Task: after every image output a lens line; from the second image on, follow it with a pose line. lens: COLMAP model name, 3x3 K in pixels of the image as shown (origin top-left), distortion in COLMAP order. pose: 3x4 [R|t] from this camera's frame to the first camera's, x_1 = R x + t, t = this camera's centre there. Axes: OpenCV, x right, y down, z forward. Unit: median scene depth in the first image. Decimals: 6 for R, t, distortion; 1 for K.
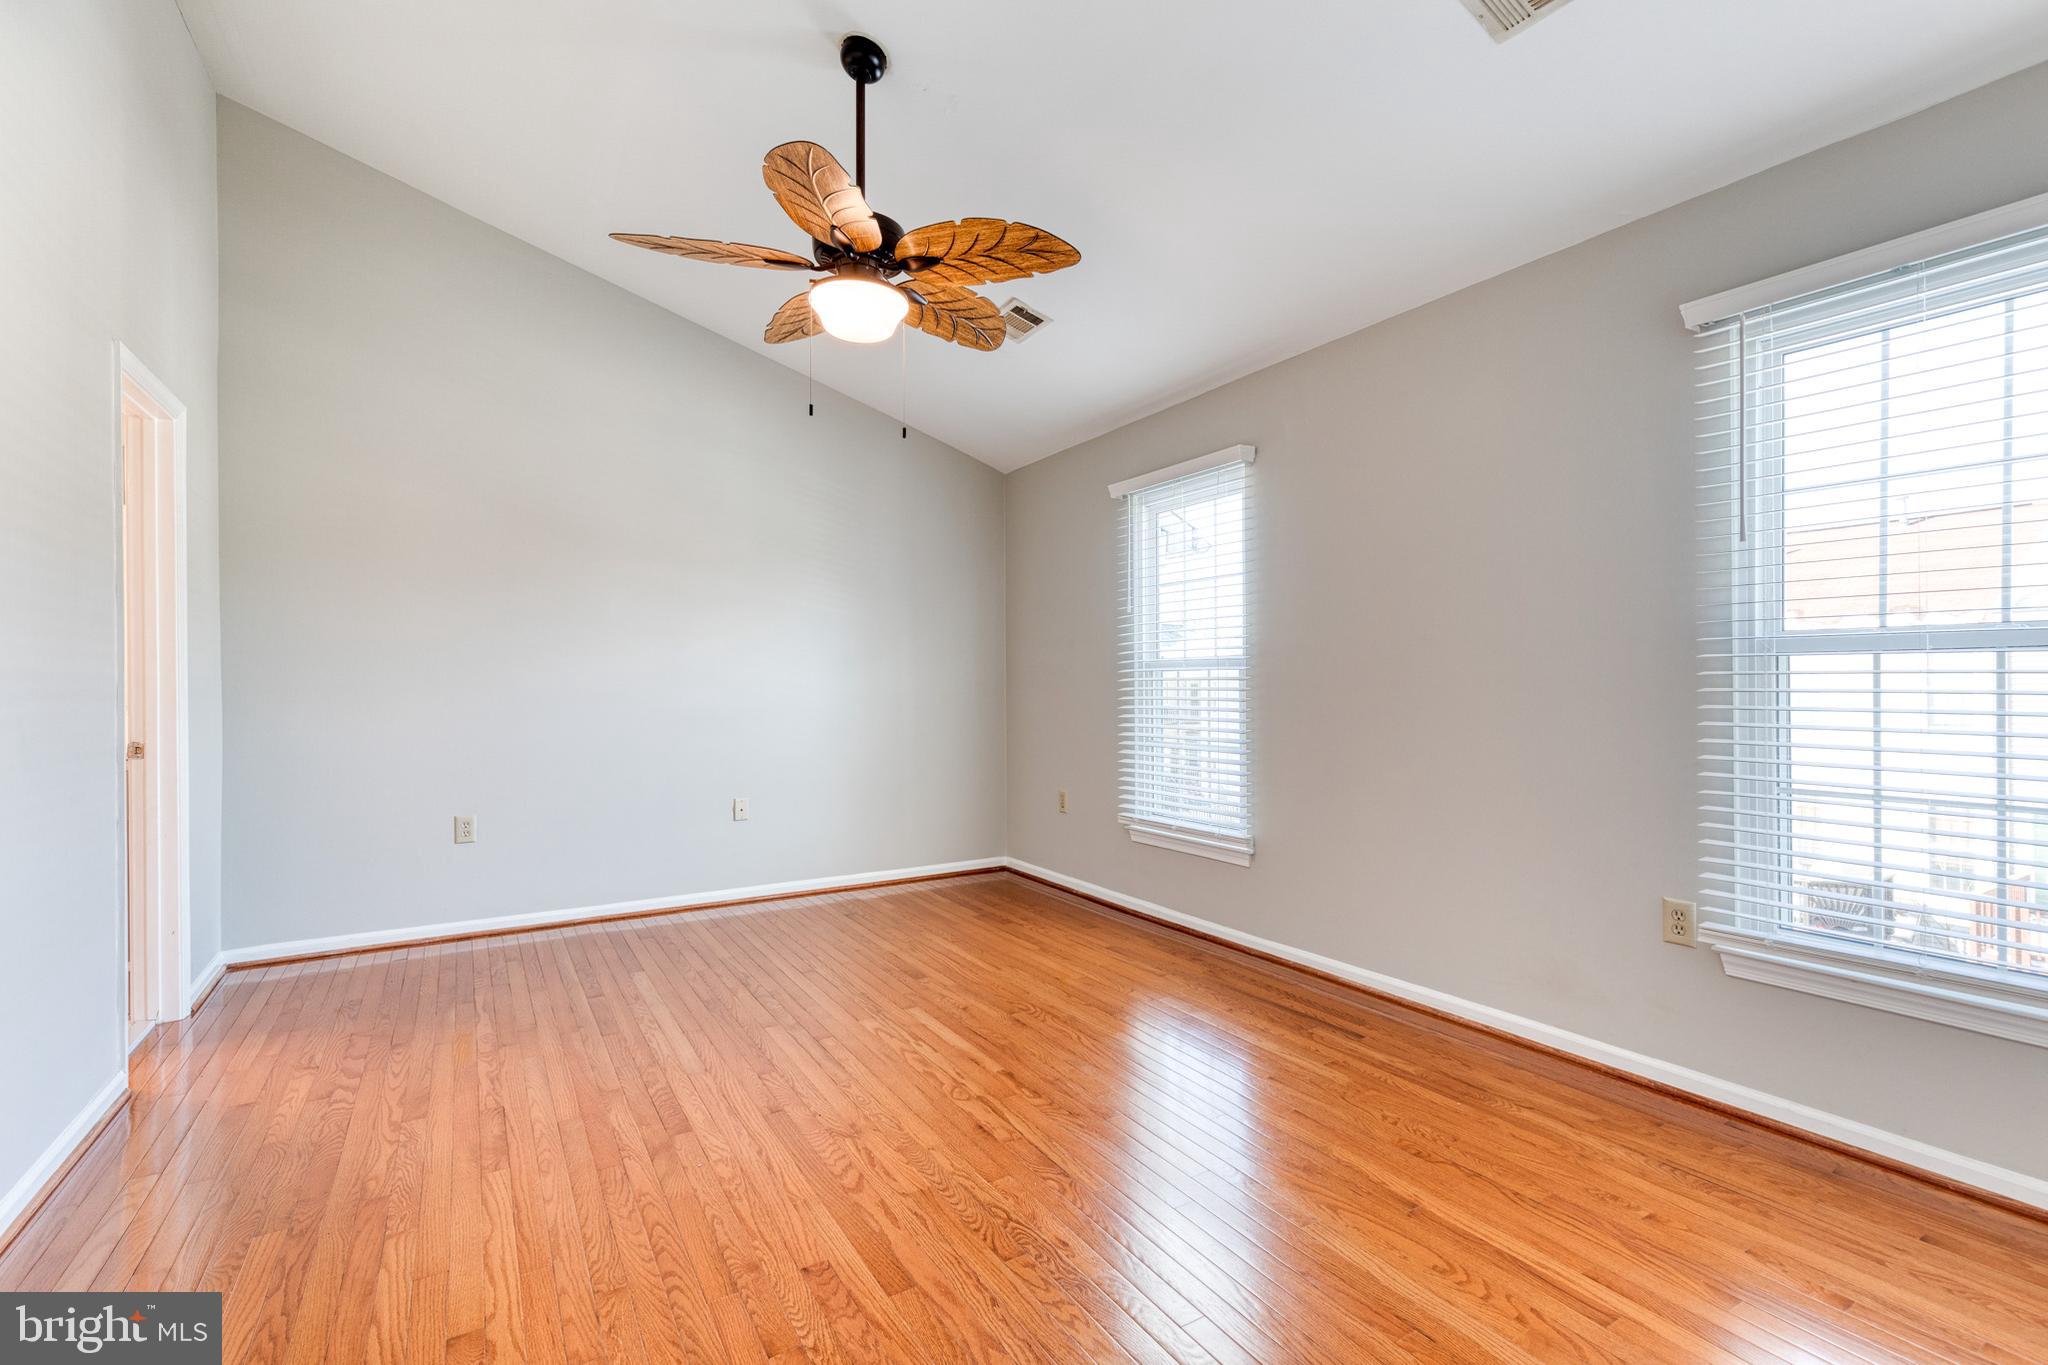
lens RADIAL K [[922.5, 0, 1014.9], [0, 922.5, 688.0], [0, 0, 1]] dist [0.007496, -0.000729]
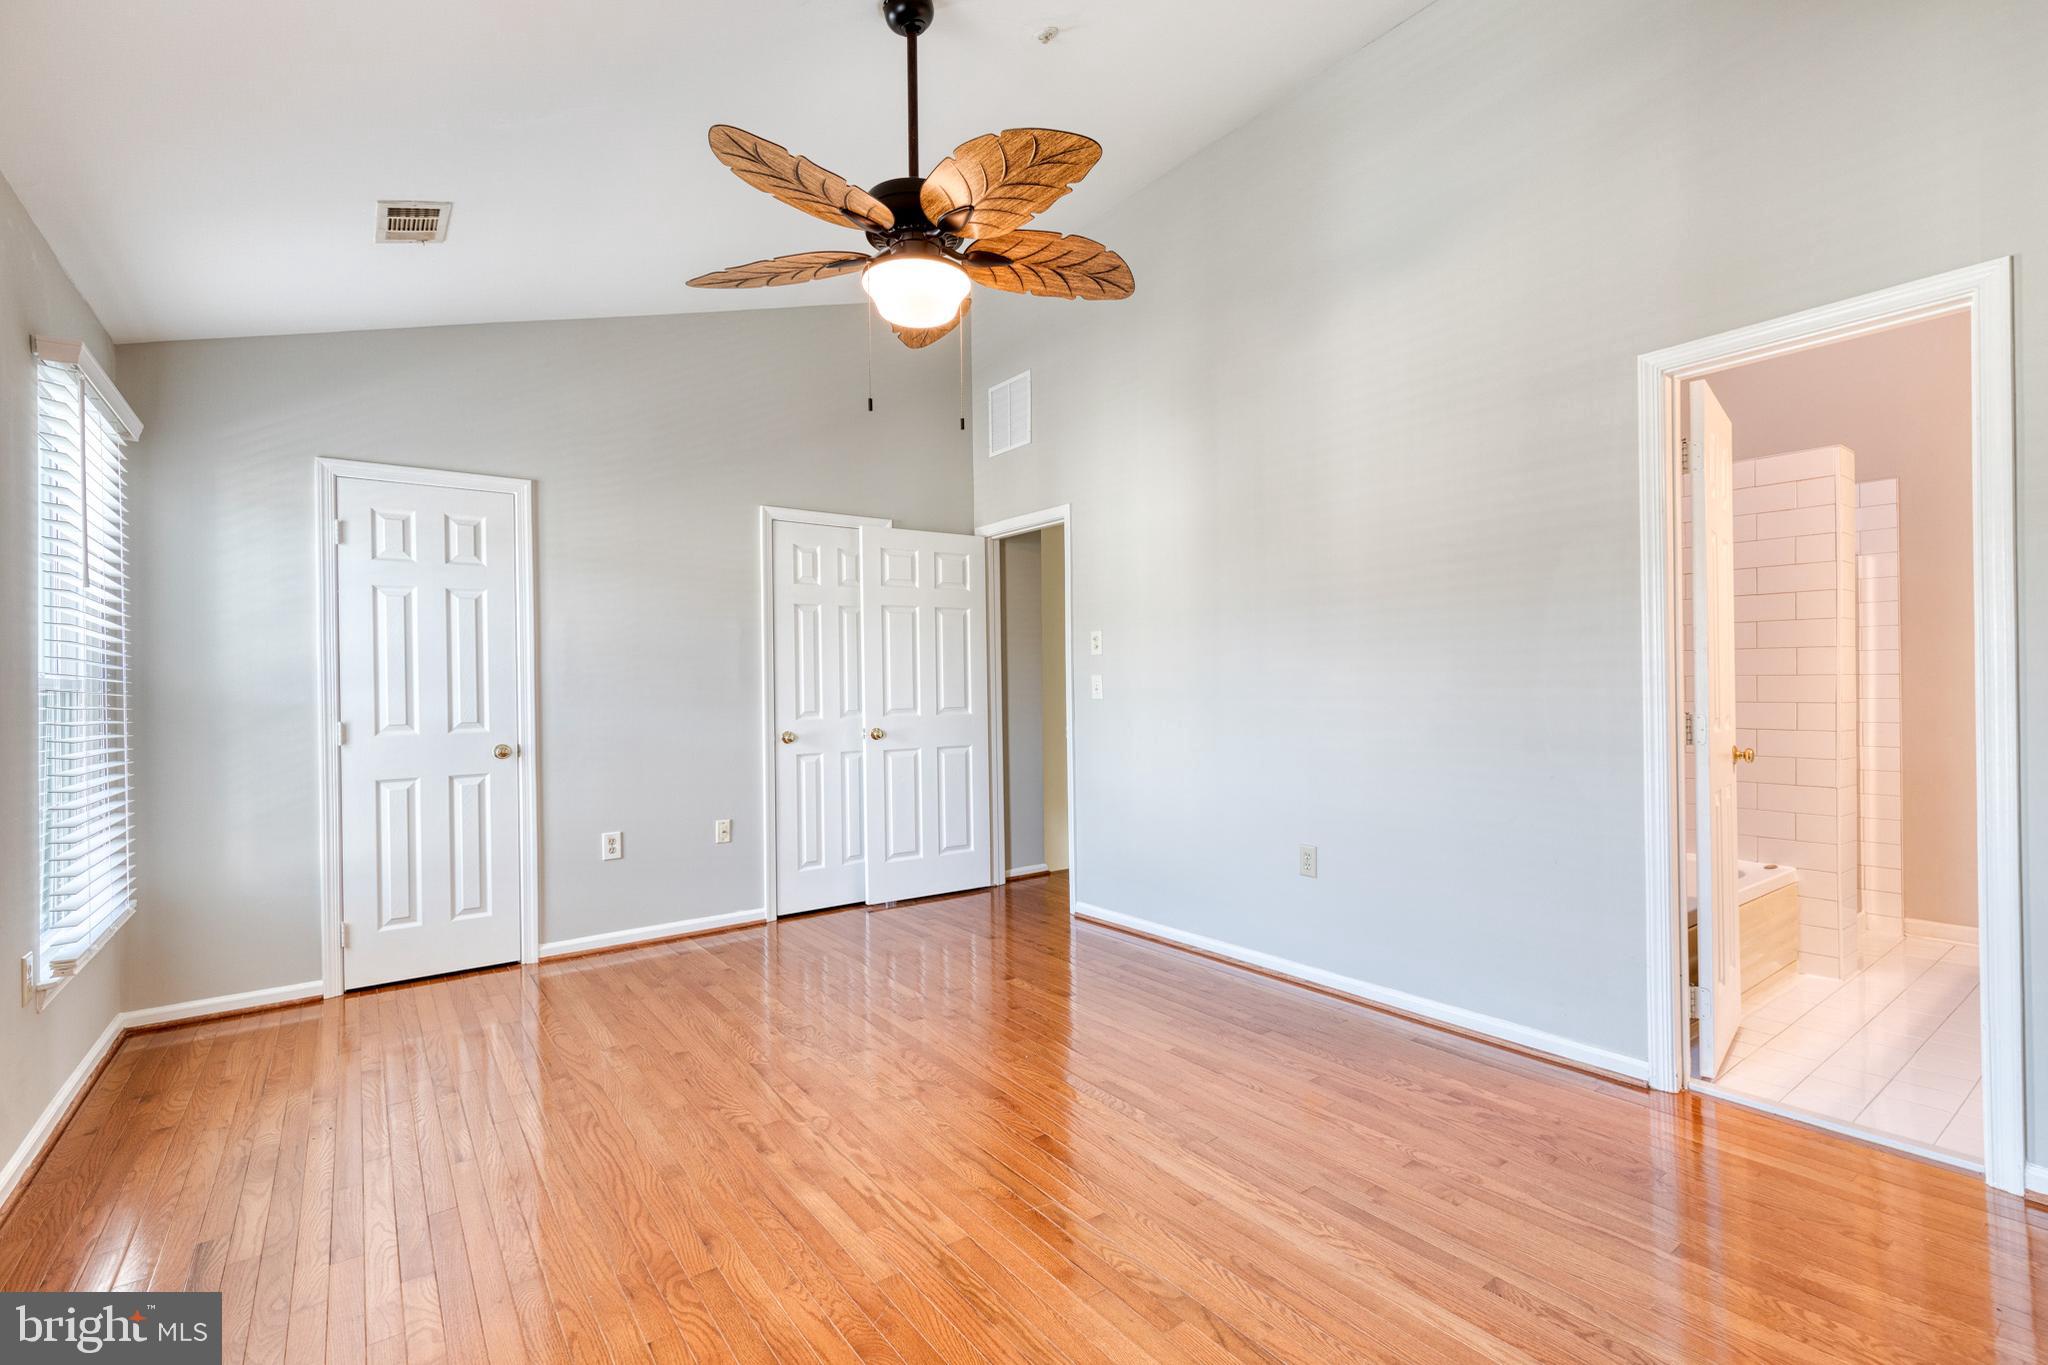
lens RADIAL K [[922.5, 0, 1027.6], [0, 922.5, 690.7], [0, 0, 1]] dist [0.007496, -0.000729]
pose [[-0.995056, 0.022099, -0.096827, -0.178721], [0.021709, 0.999751, 0.005080, -0.017423], [0.096915, 0.002952, -0.995288, 1.861622]]
